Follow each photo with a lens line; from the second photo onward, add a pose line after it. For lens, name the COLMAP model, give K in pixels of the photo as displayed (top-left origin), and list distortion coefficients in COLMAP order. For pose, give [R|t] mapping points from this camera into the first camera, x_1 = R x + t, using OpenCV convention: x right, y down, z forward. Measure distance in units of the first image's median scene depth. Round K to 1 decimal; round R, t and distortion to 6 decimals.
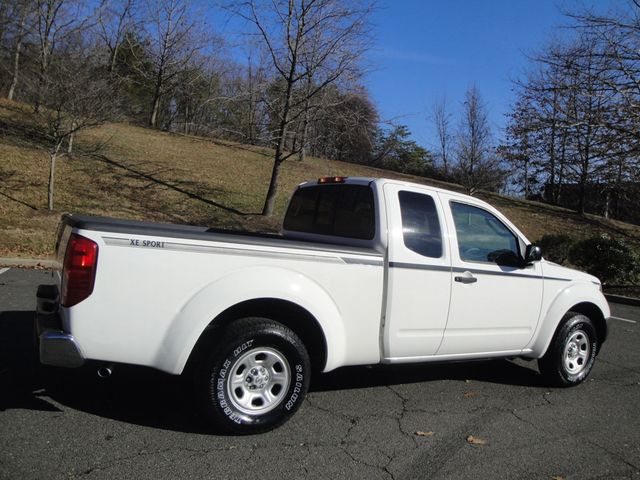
lens RADIAL K [[517.7, 0, 322.5], [0, 517.7, 243.0], [0, 0, 1]] dist [-0.166107, 0.129338]
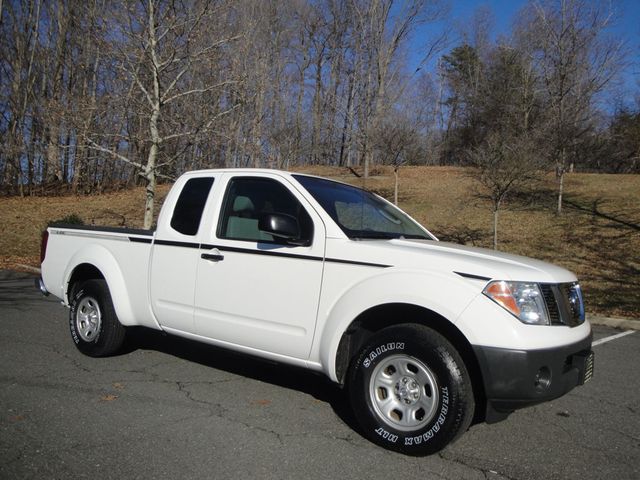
lens RADIAL K [[517.7, 0, 321.8], [0, 517.7, 237.9], [0, 0, 1]] dist [-0.166107, 0.129338]
pose [[0.429367, -0.079225, -0.899648, 1.332997], [-0.032759, 0.994123, -0.103179, 0.139090], [0.902536, 0.073773, 0.424249, 0.845646]]
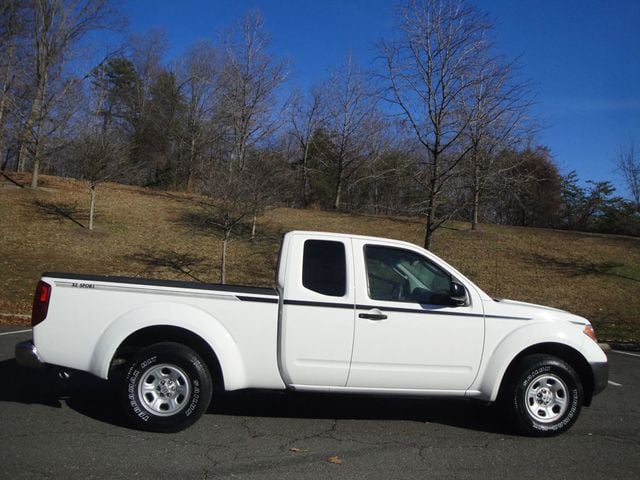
lens RADIAL K [[516.4, 0, 320.0], [0, 516.4, 243.8], [0, 0, 1]] dist [-0.161522, 0.120431]
pose [[0.913805, -0.064522, -0.400995, 0.675690], [0.017369, 0.992606, -0.120133, 0.052042], [0.405781, 0.102813, 0.908169, -0.042552]]
